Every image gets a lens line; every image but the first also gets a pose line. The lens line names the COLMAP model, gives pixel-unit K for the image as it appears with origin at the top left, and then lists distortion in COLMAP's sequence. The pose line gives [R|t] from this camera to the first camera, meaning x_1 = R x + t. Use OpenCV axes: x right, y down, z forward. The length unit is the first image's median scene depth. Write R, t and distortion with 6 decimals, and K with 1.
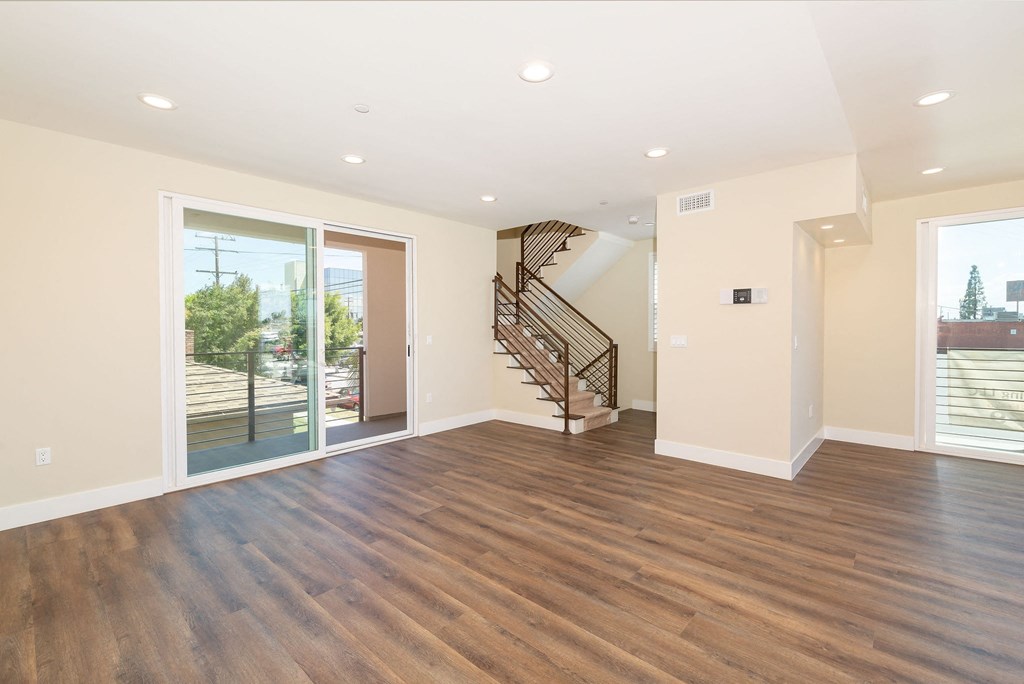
lens RADIAL K [[443.8, 0, 510.3], [0, 443.8, 335.5], [0, 0, 1]] dist [0.000033, 0.000057]
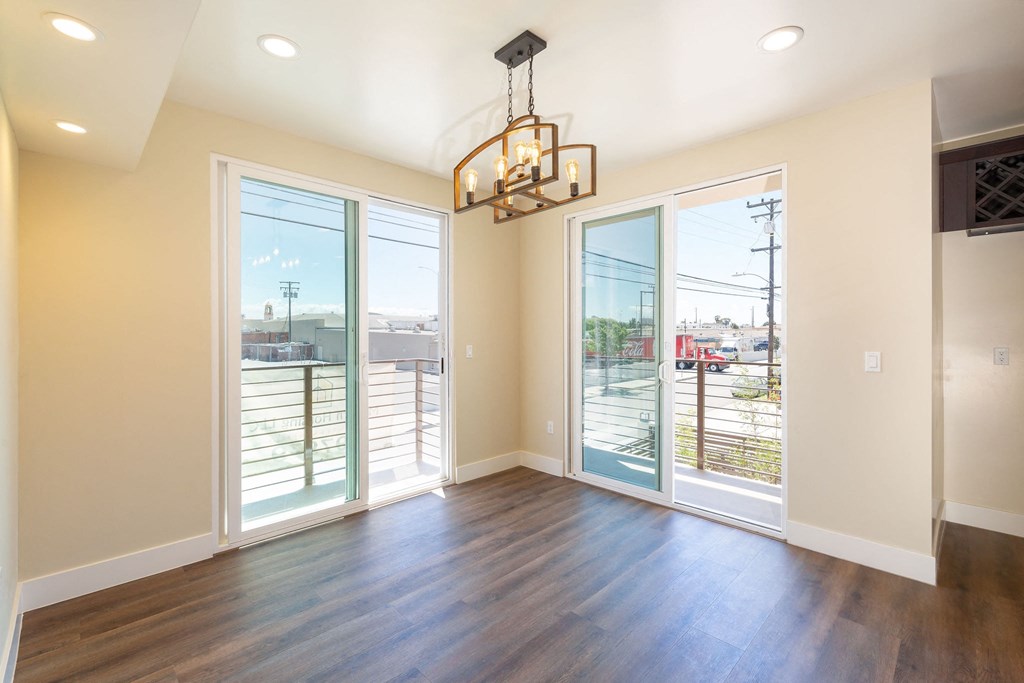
lens RADIAL K [[443.8, 0, 512.1], [0, 443.8, 333.6], [0, 0, 1]] dist [0.000033, 0.000057]
pose [[0.052693, -0.000468, 0.998611, 0.337252], [0.019631, 0.999807, -0.000568, -0.020477], [-0.998418, 0.019634, 0.052692, 0.543060]]
